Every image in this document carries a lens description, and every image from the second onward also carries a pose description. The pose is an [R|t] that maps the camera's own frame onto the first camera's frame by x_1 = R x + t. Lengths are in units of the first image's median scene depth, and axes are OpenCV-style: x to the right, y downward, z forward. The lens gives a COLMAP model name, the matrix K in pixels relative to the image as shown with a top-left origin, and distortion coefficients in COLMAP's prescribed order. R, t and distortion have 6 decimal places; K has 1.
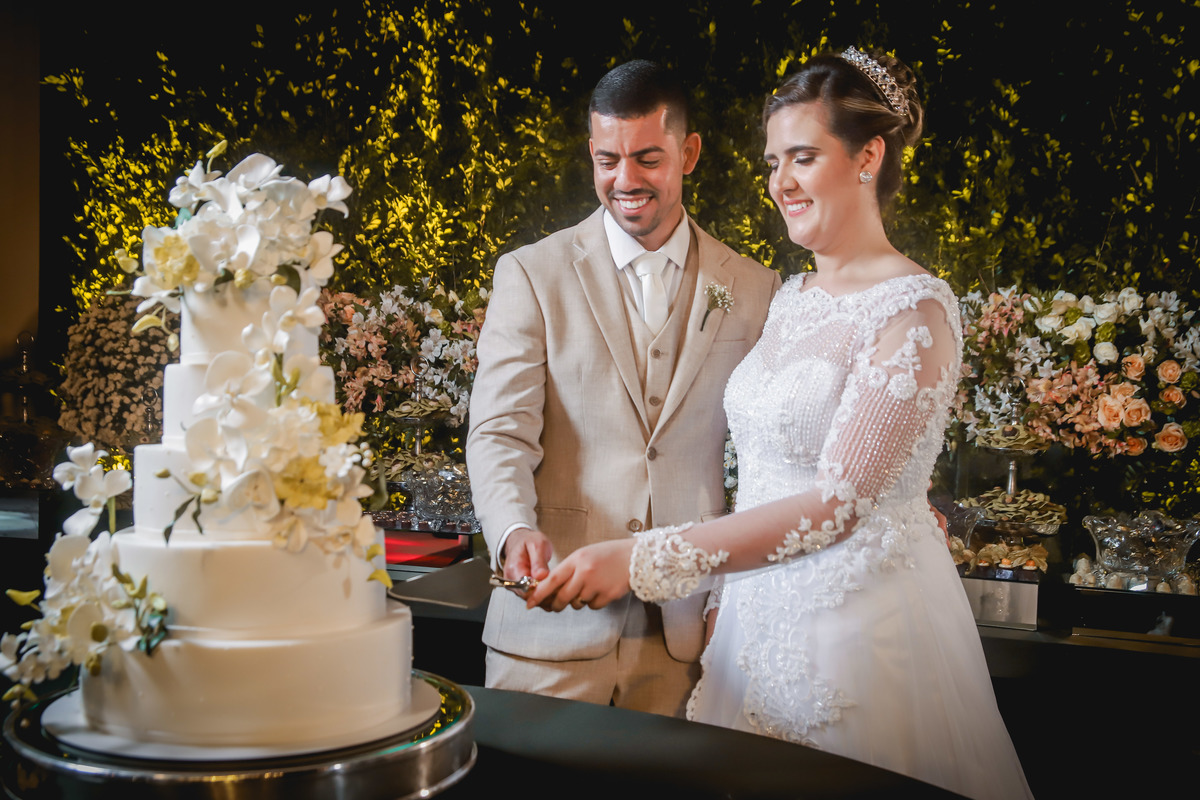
lens RADIAL K [[1385.2, 0, 600.5], [0, 1385.2, 408.7], [0, 0, 1]] dist [0.045947, 0.000000]
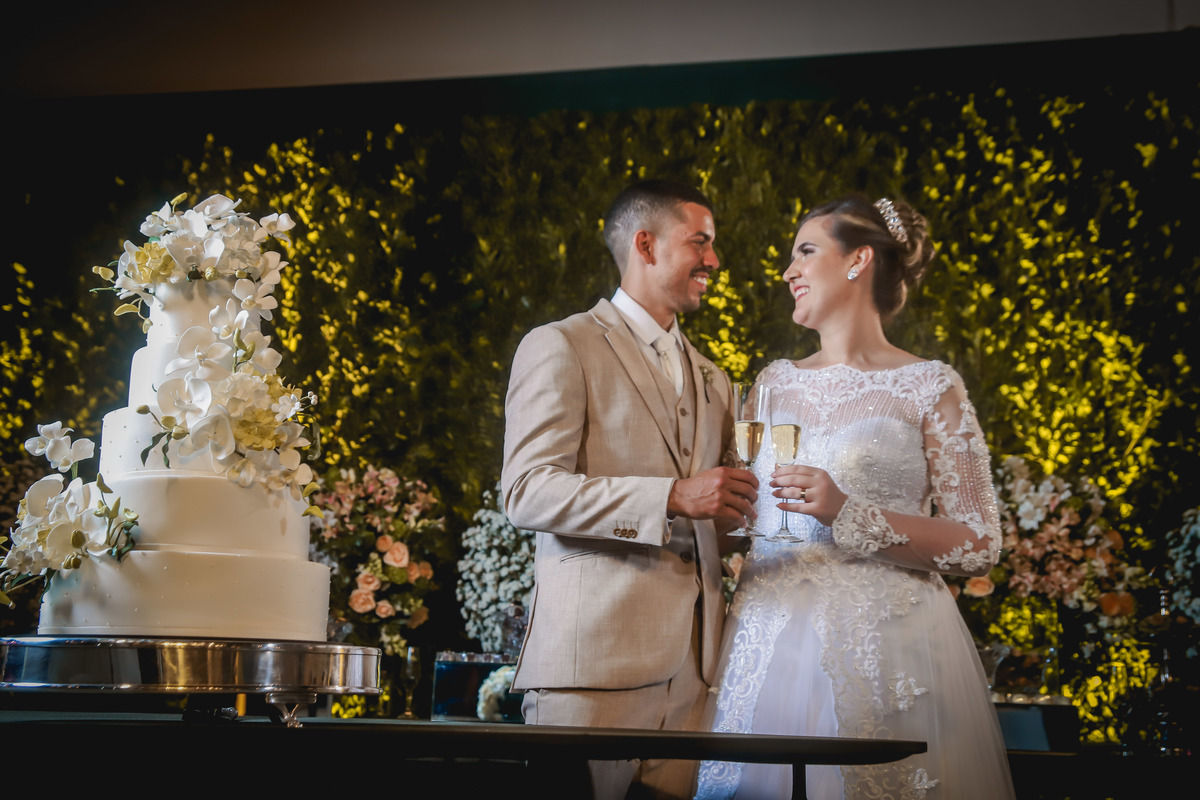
lens RADIAL K [[1468.0, 0, 604.1], [0, 1468.0, 395.4], [0, 0, 1]] dist [0.069965, 0.000000]
pose [[0.992963, 0.023404, 0.116094, -0.025422], [0.003020, 0.974958, -0.222370, 0.133510], [-0.118391, 0.221156, 0.968026, -0.128518]]
